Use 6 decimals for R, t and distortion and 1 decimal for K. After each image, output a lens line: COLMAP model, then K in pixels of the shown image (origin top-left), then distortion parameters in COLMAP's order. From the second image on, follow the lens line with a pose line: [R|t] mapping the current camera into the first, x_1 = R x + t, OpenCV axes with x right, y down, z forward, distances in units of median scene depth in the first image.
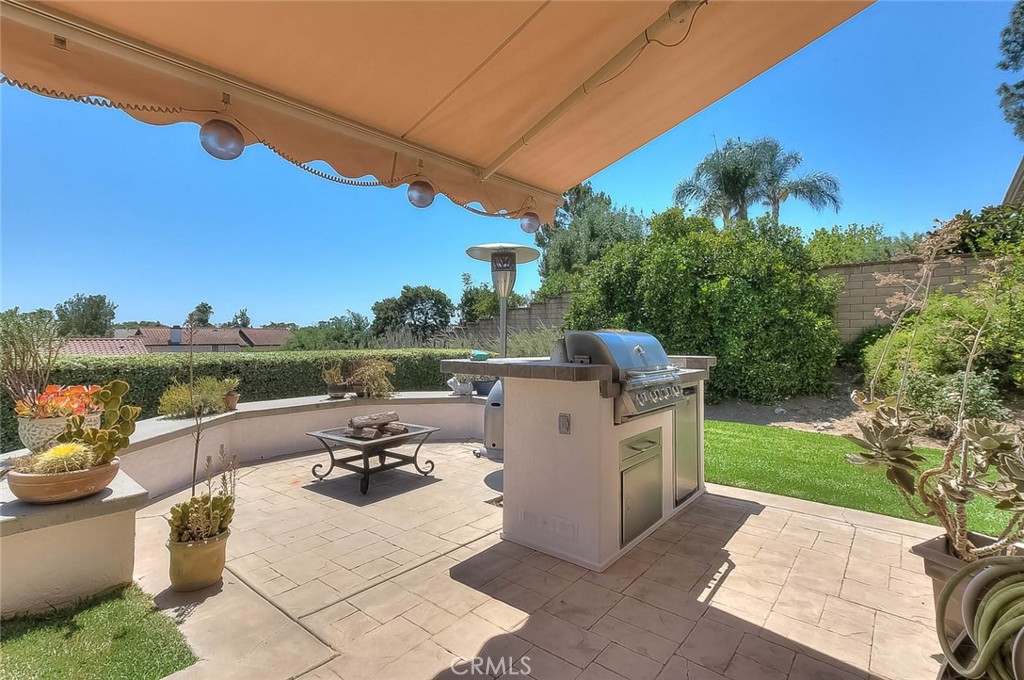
lens RADIAL K [[484.7, 0, 507.3], [0, 484.7, 335.0], [0, 0, 1]] dist [0.009764, -0.004496]
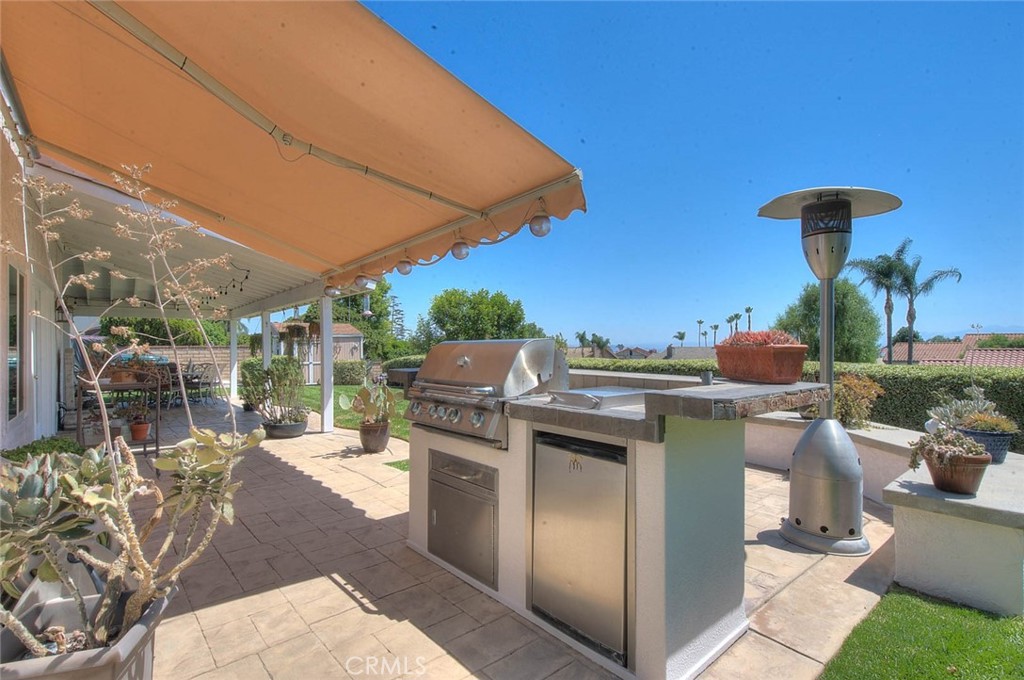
lens RADIAL K [[484.7, 0, 506.9], [0, 484.7, 345.6], [0, 0, 1]] dist [0.009764, -0.004496]
pose [[-0.163752, 0.004030, -0.986493, 1.373277], [0.003845, 0.999987, 0.003447, -0.004958], [0.986494, -0.003229, -0.163765, 1.490191]]
